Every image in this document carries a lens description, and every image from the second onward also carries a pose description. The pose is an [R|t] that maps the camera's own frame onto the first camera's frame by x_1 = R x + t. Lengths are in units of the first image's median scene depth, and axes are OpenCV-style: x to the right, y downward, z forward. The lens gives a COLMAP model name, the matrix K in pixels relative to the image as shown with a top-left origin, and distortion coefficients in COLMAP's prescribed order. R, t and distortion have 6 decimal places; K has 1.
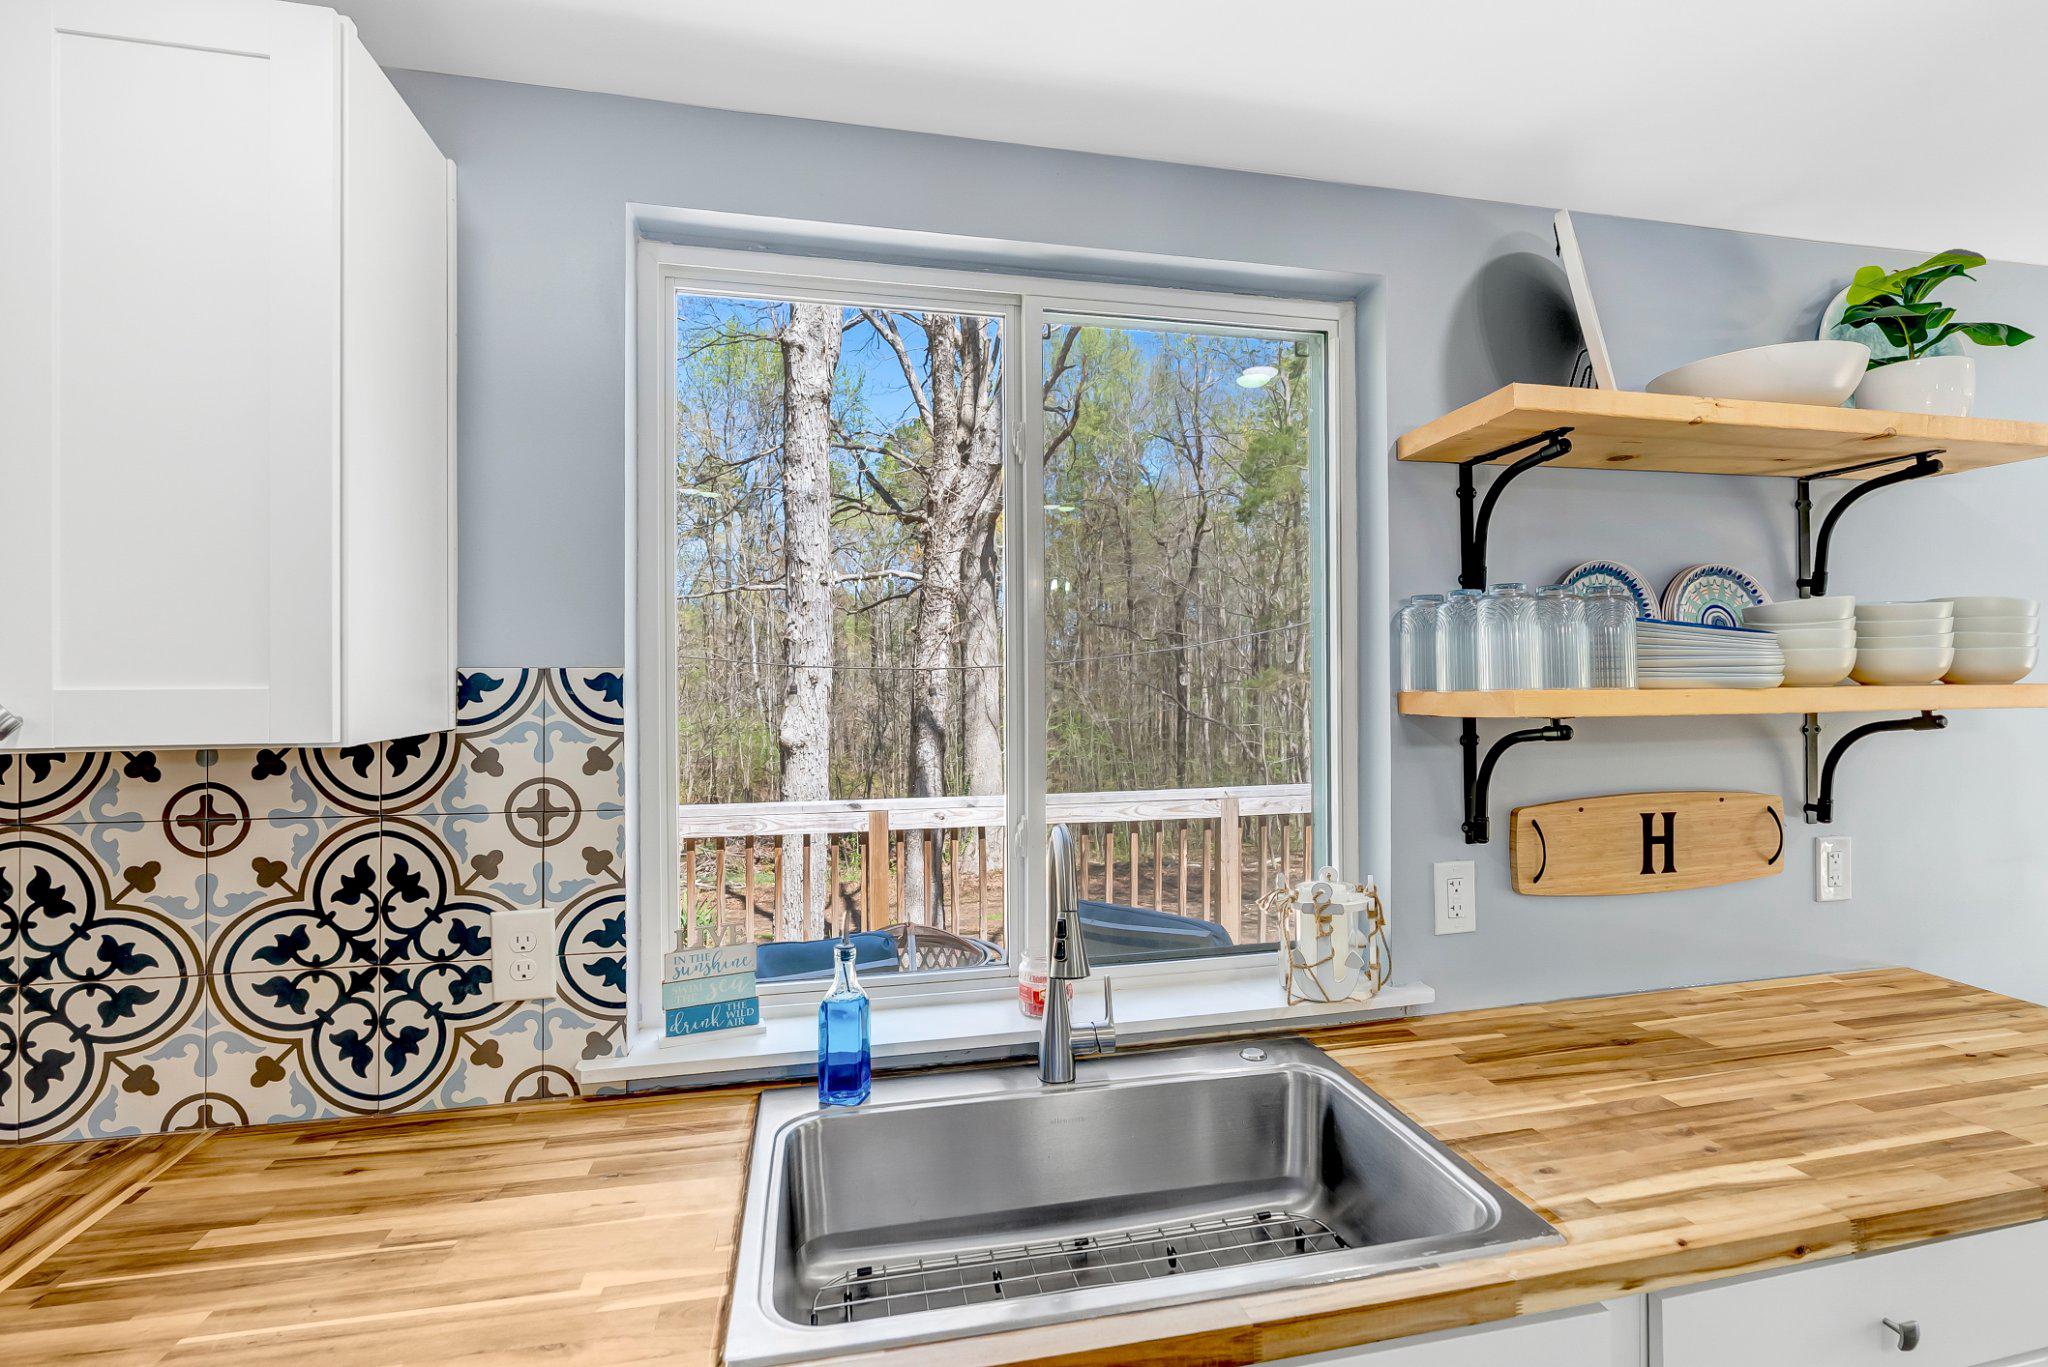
lens RADIAL K [[948.6, 0, 1028.4], [0, 948.6, 668.7], [0, 0, 1]] dist [-0.009855, 0.001492]
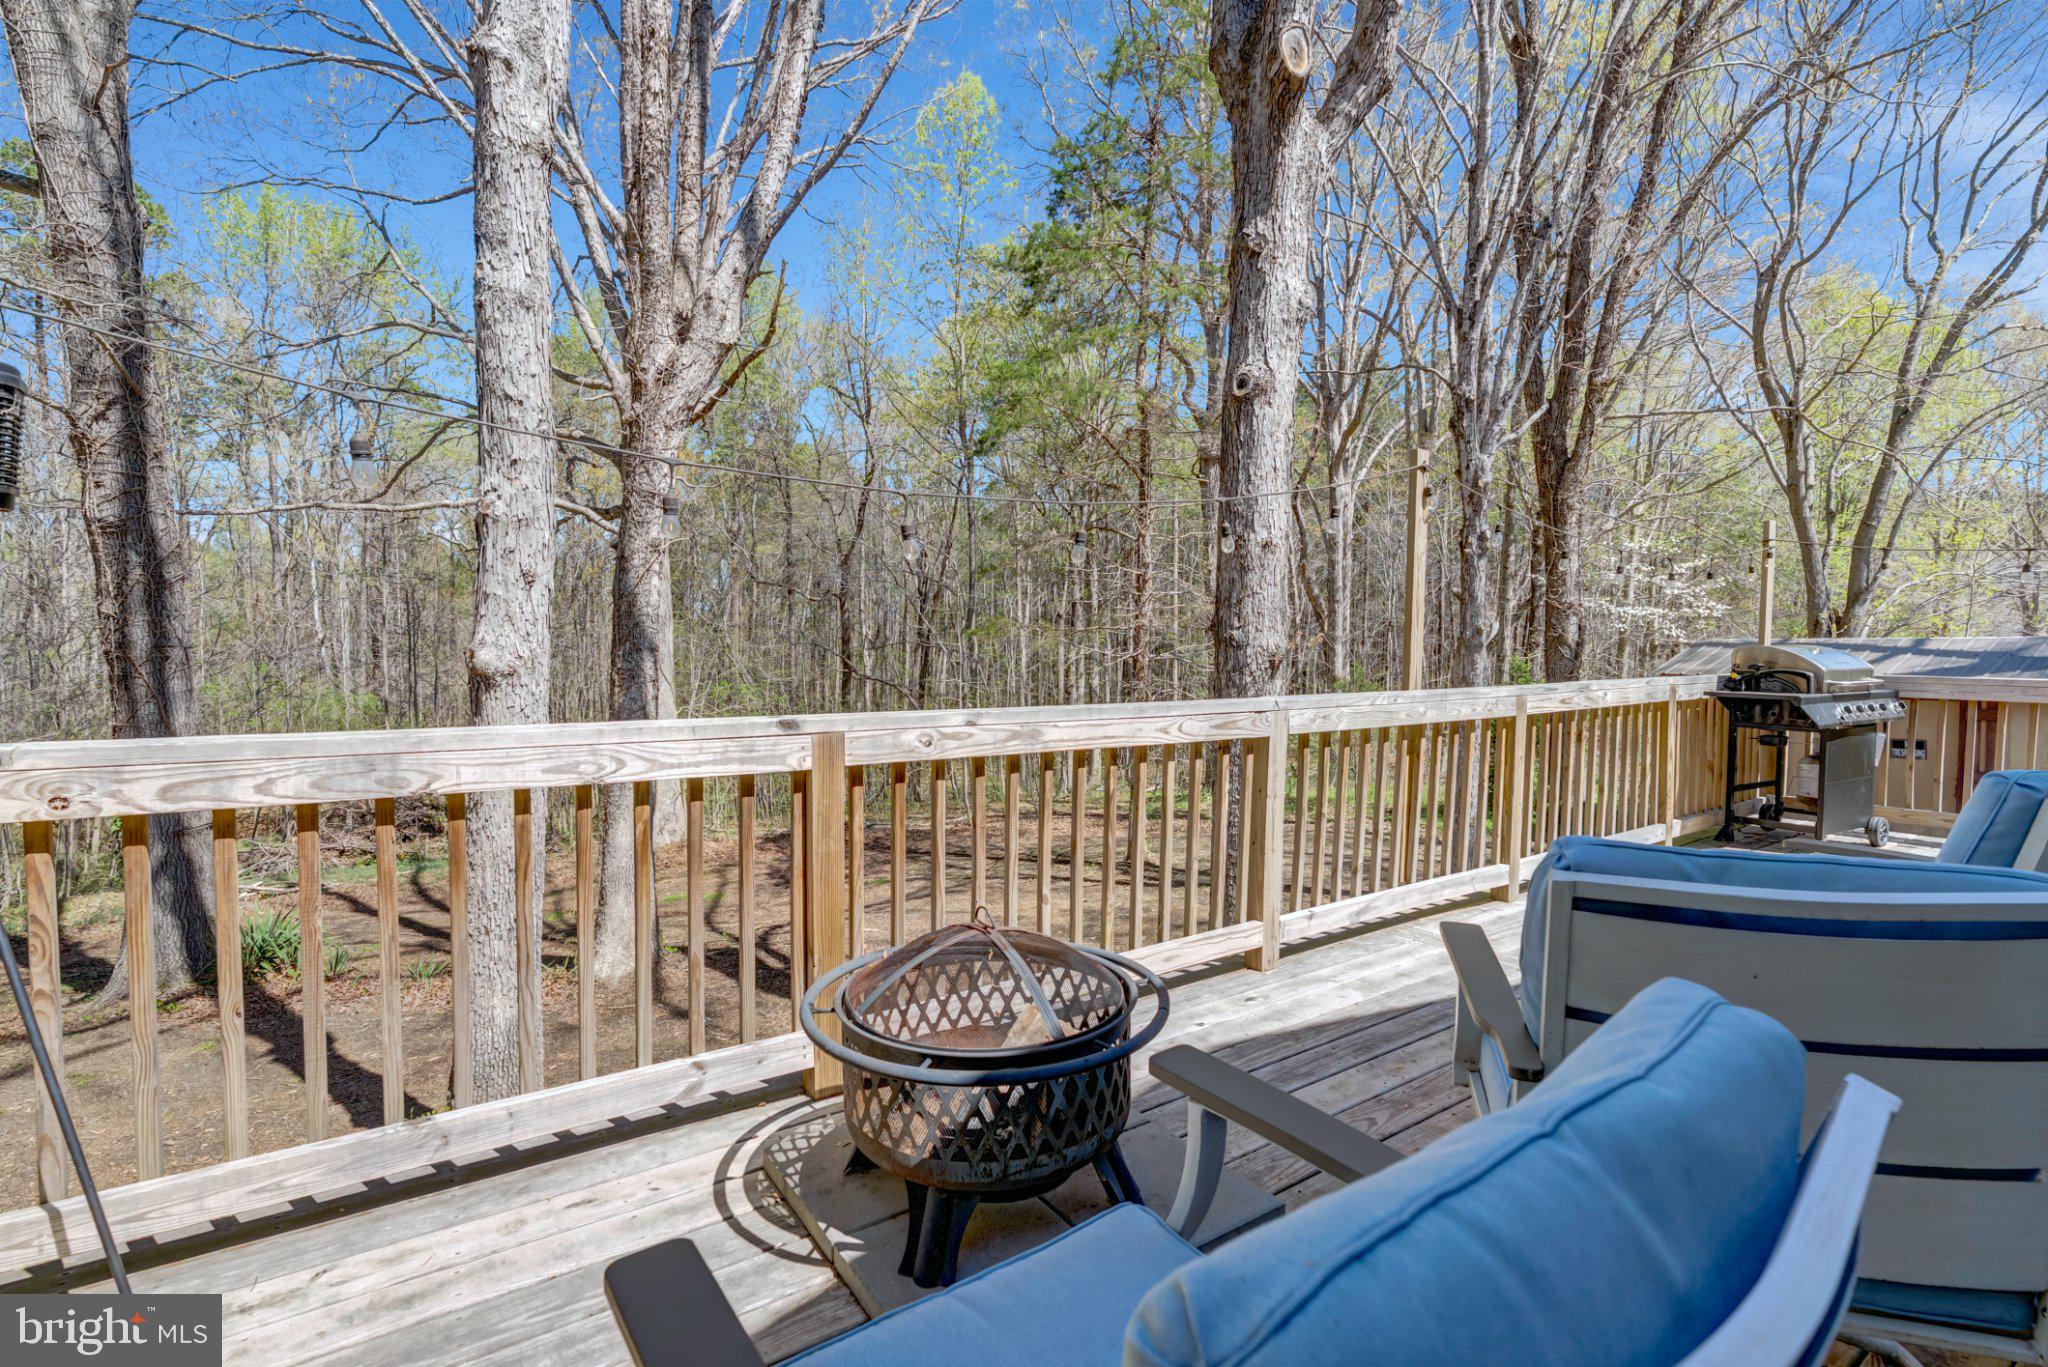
lens RADIAL K [[948.6, 0, 1061.5], [0, 948.6, 684.4], [0, 0, 1]] dist [-0.009855, 0.001492]
pose [[0.926257, -0.005335, 0.376854, -0.130820], [-0.015898, 0.998457, 0.053208, 0.047533], [-0.376556, -0.055276, 0.924743, 0.227207]]
